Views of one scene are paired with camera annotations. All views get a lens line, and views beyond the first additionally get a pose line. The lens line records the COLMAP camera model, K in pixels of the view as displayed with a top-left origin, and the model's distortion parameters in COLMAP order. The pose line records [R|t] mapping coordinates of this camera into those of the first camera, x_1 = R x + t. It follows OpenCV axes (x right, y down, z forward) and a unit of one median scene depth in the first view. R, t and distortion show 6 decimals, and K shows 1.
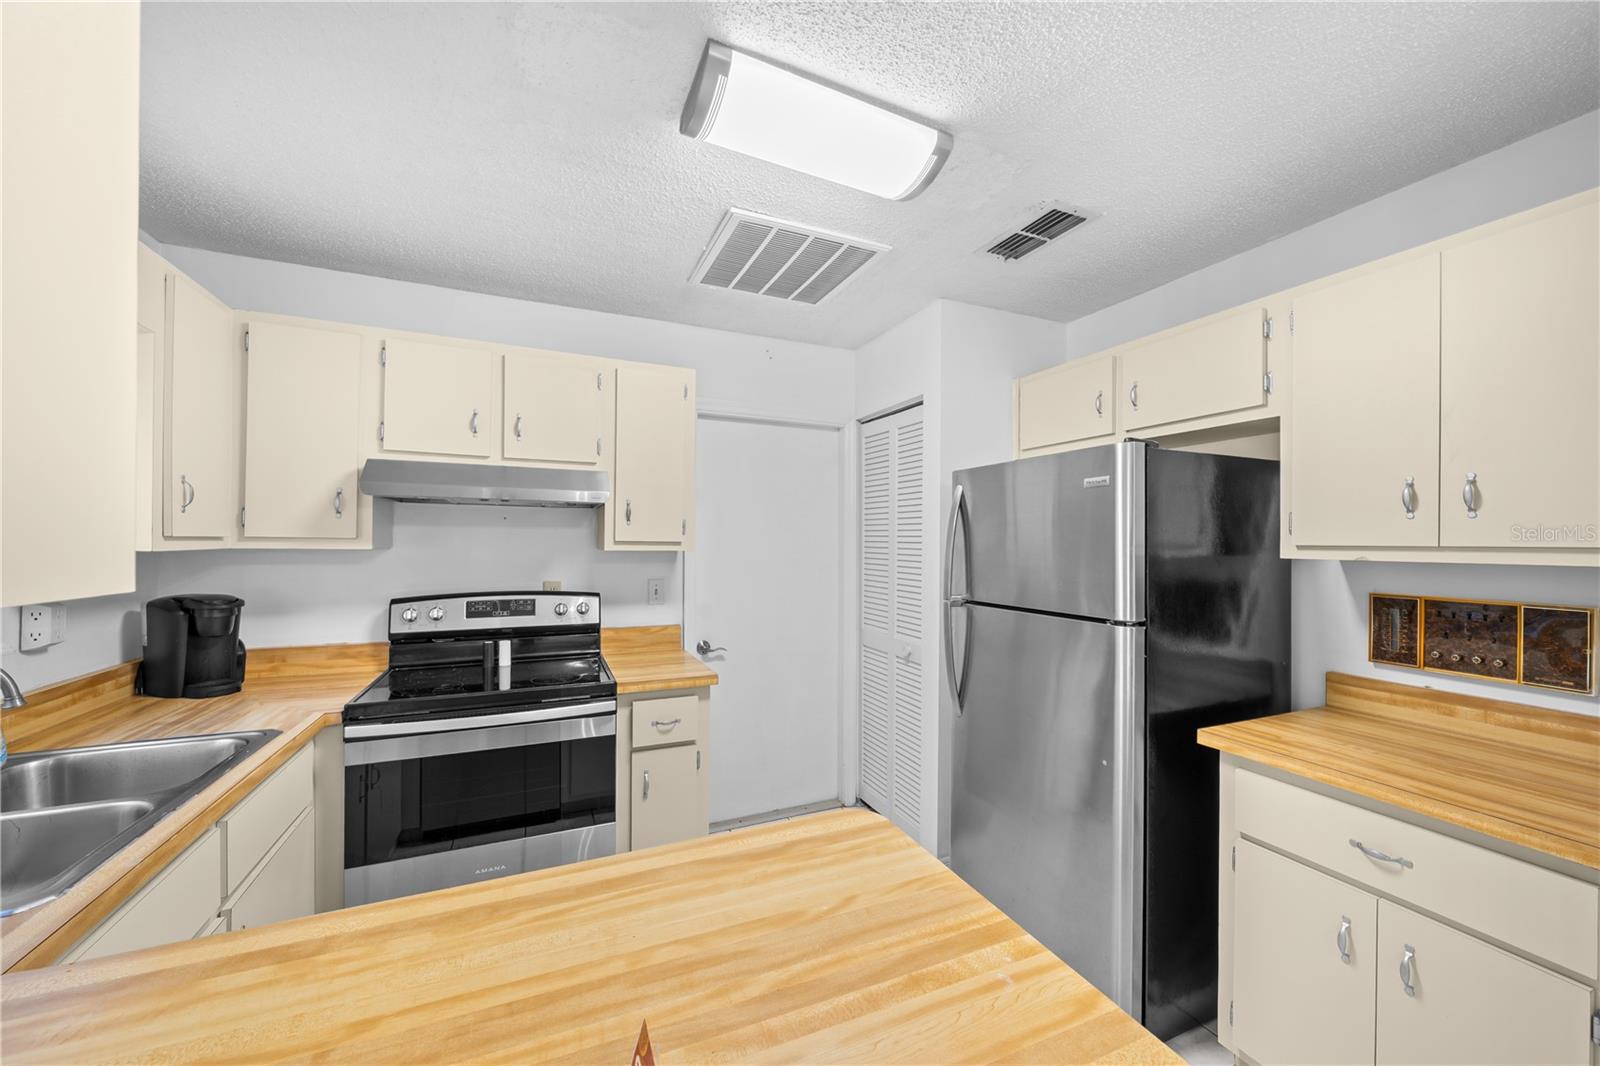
lens RADIAL K [[592.3, 0, 794.7], [0, 592.3, 538.4], [0, 0, 1]] dist [-0.000069, 0.000007]
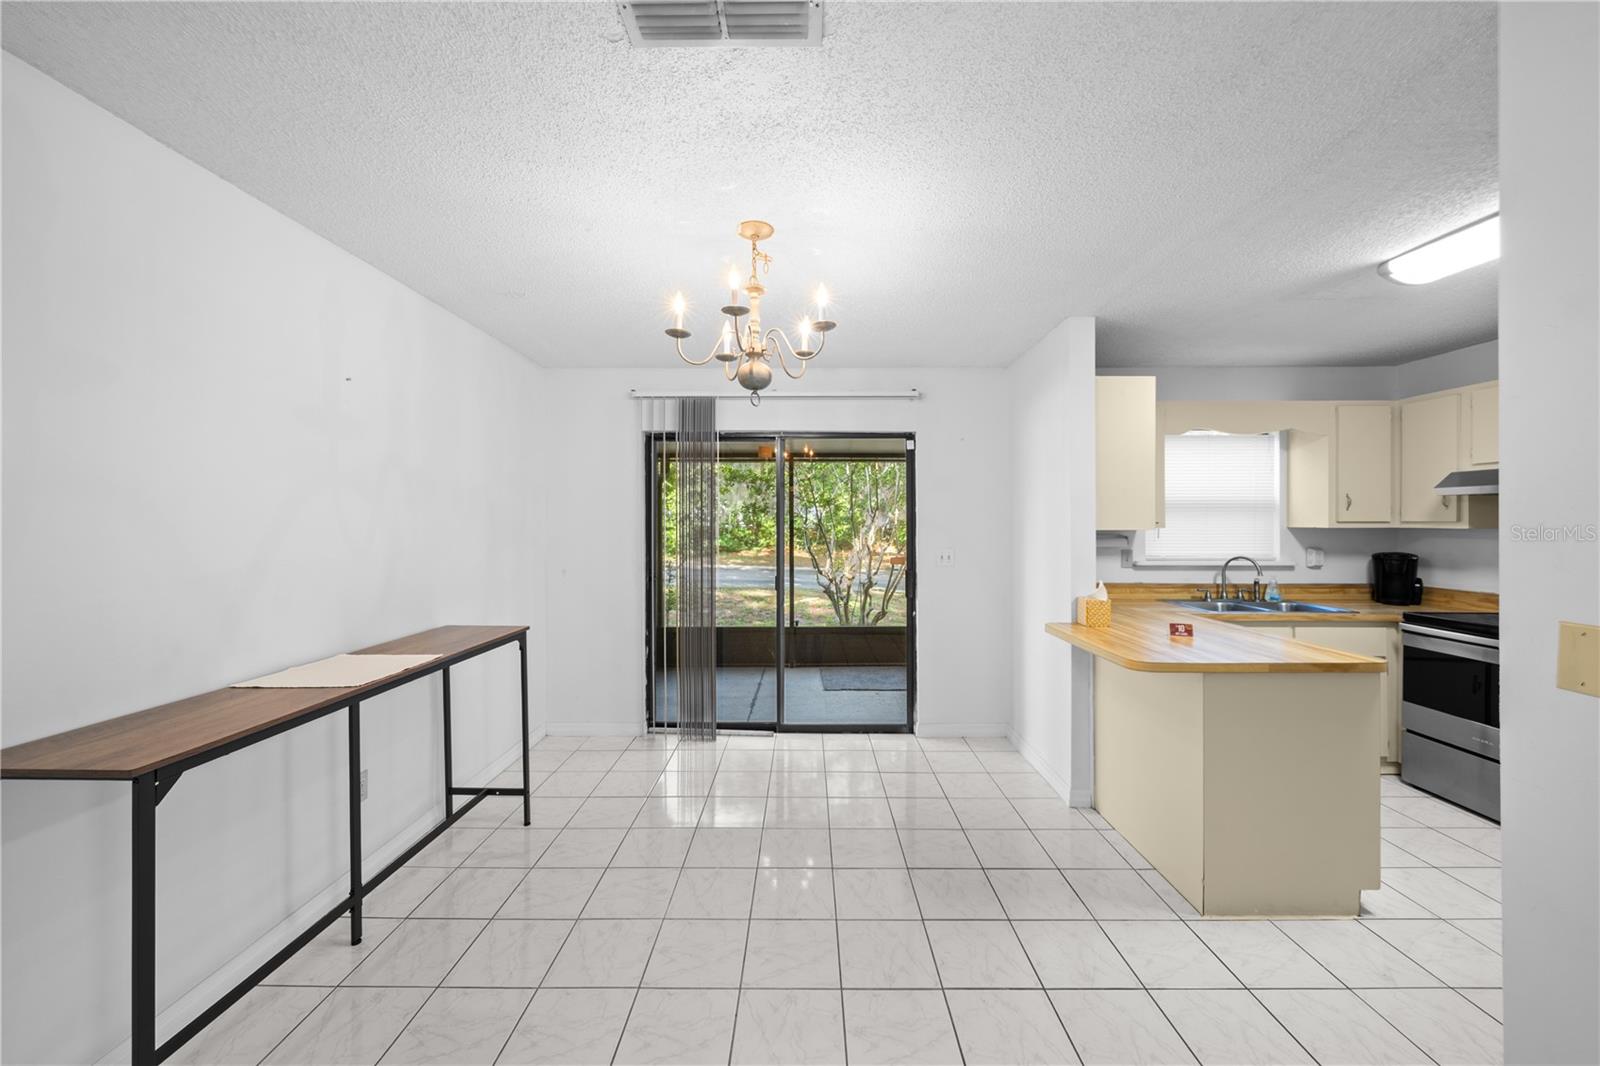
lens RADIAL K [[583.6, 0, 803.0], [0, 583.6, 523.8], [0, 0, 1]] dist [-0.001628, -0.000295]
pose [[-0.404435, -0.006365, -0.914545, 1.365724], [0.000782, 0.999973, -0.007305, 0.015039], [0.914567, -0.003669, -0.404419, 0.016483]]
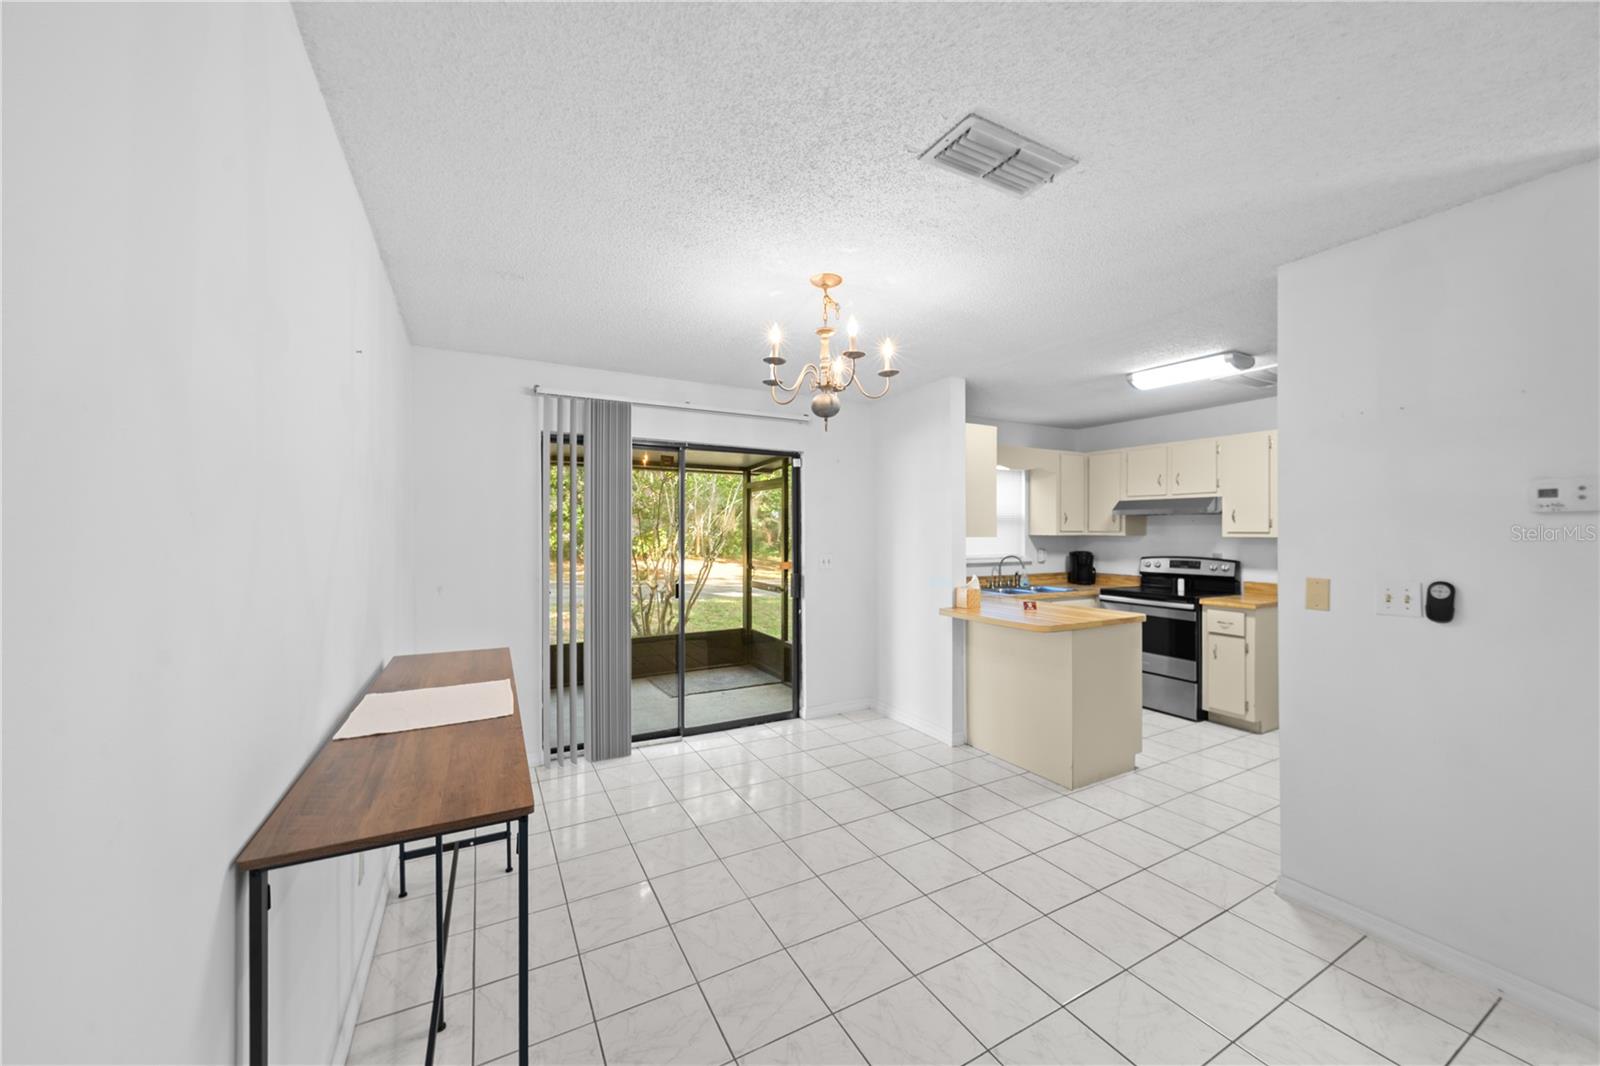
lens RADIAL K [[586.8, 0, 799.3], [0, 586.8, 530.4], [0, 0, 1]] dist [-0.000162, -0.000191]
pose [[0.088000, -0.009893, -0.996071, 1.638487], [0.004169, 0.999946, -0.009563, 0.013941], [0.996112, -0.003311, 0.088036, -0.604208]]
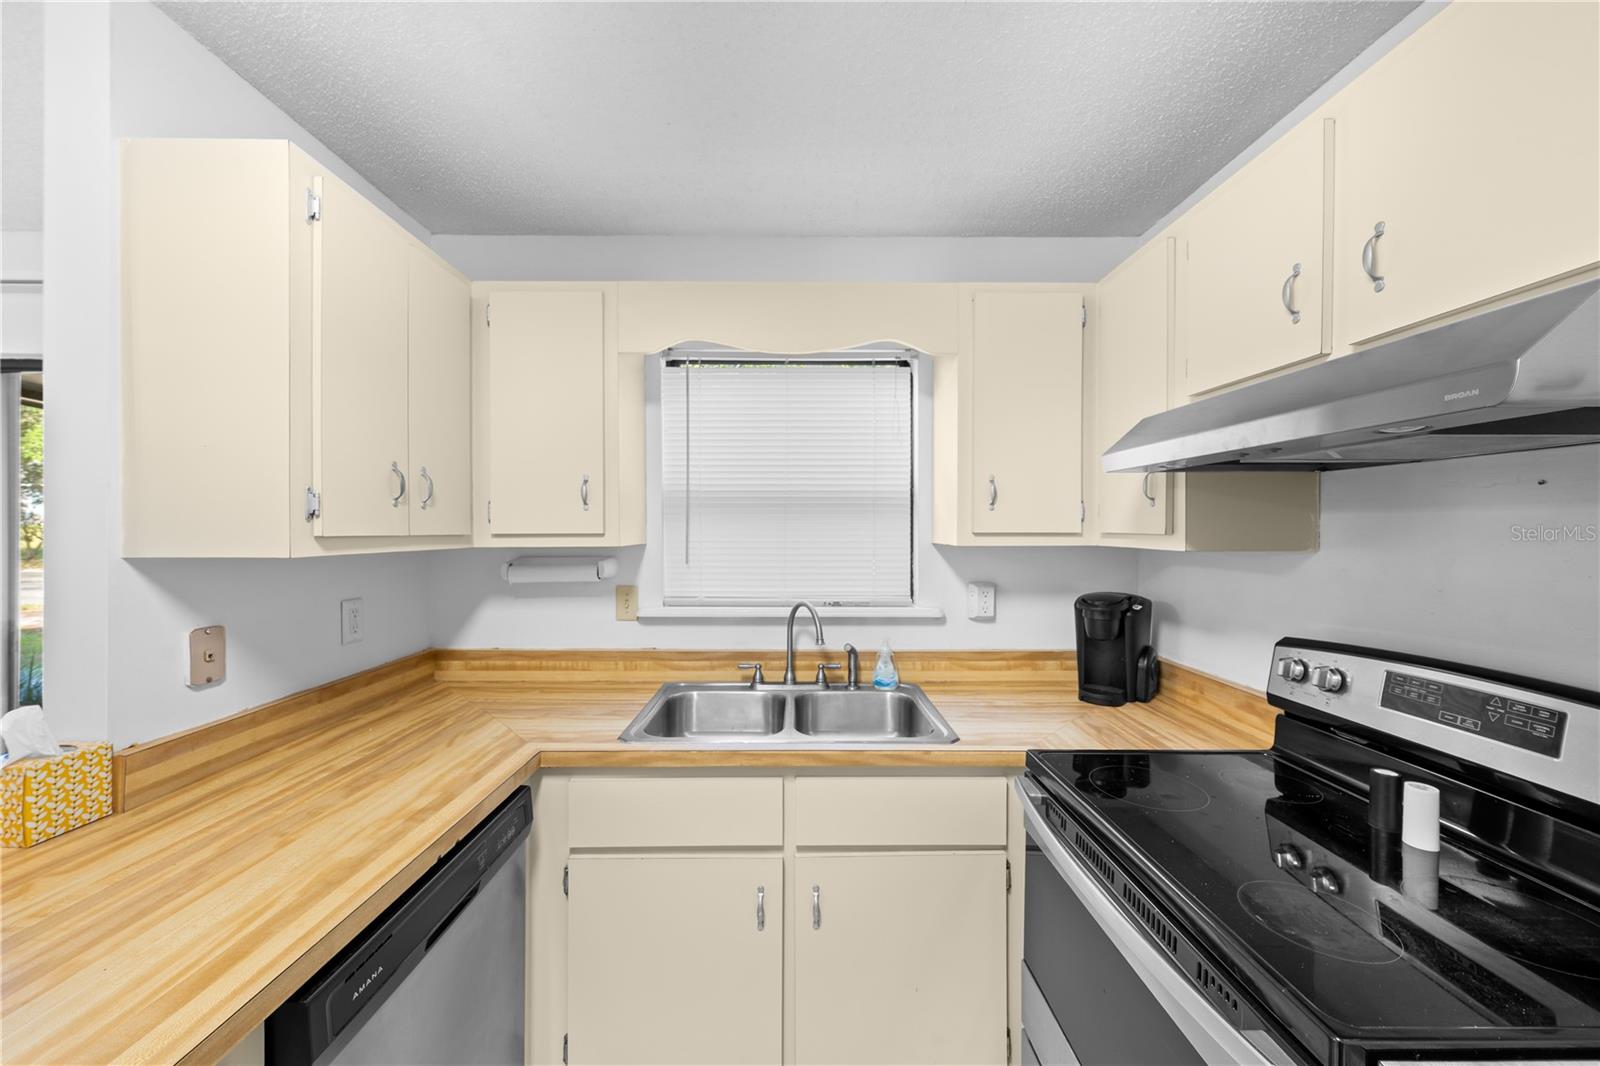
lens RADIAL K [[586.8, 0, 799.3], [0, 586.8, 530.4], [0, 0, 1]] dist [-0.000162, -0.000191]
pose [[-0.386669, -0.005486, -0.922202, 0.054691], [-0.000549, 0.999983, -0.005718, -0.000755], [0.922218, -0.001705, -0.386666, 0.837477]]
